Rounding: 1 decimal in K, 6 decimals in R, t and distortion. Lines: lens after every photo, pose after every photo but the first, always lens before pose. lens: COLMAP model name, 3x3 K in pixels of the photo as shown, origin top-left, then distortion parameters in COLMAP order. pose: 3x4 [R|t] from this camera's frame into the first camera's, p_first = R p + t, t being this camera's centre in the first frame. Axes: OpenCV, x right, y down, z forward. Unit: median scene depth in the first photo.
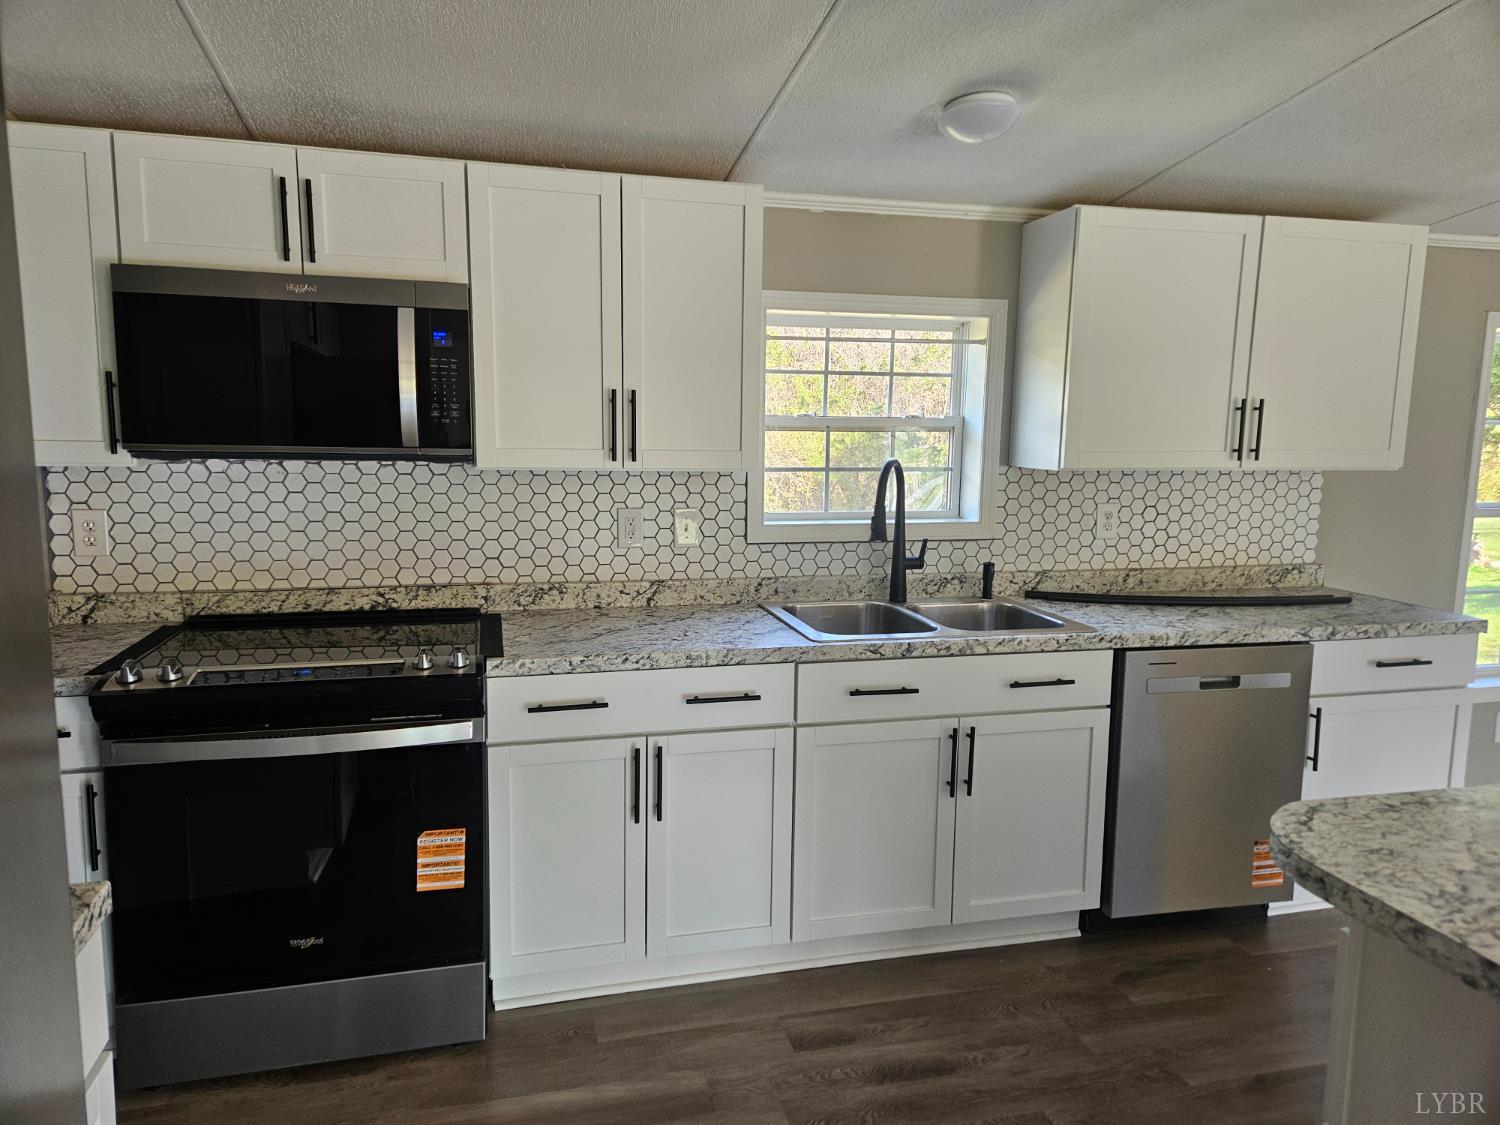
lens RADIAL K [[1014.7, 0, 750.0], [0, 1014.7, 562.5], [0, 0, 1]] dist [0.022367, -0.002481]
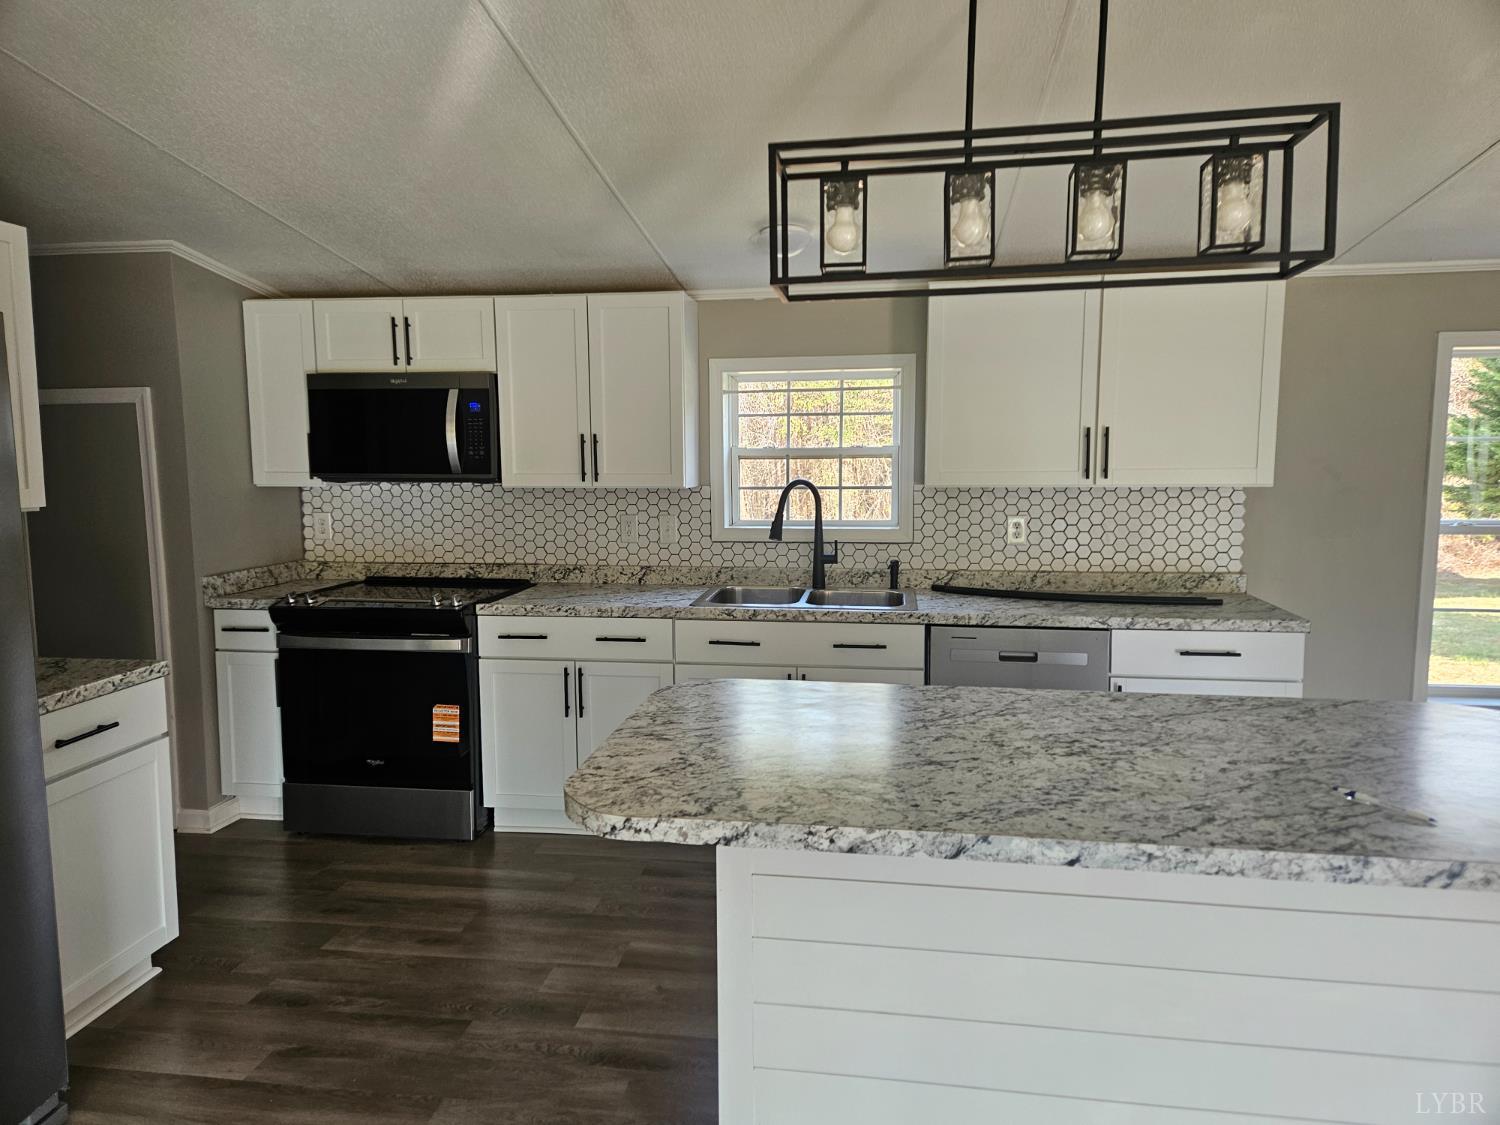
lens RADIAL K [[1014.7, 0, 750.0], [0, 1014.7, 562.5], [0, 0, 1]] dist [0.022367, -0.002481]
pose [[0.919339, 0.024188, -0.392723, 0.642598], [-0.034933, 0.999185, -0.020236, 0.039183], [0.391913, 0.032323, 0.919434, -0.267702]]
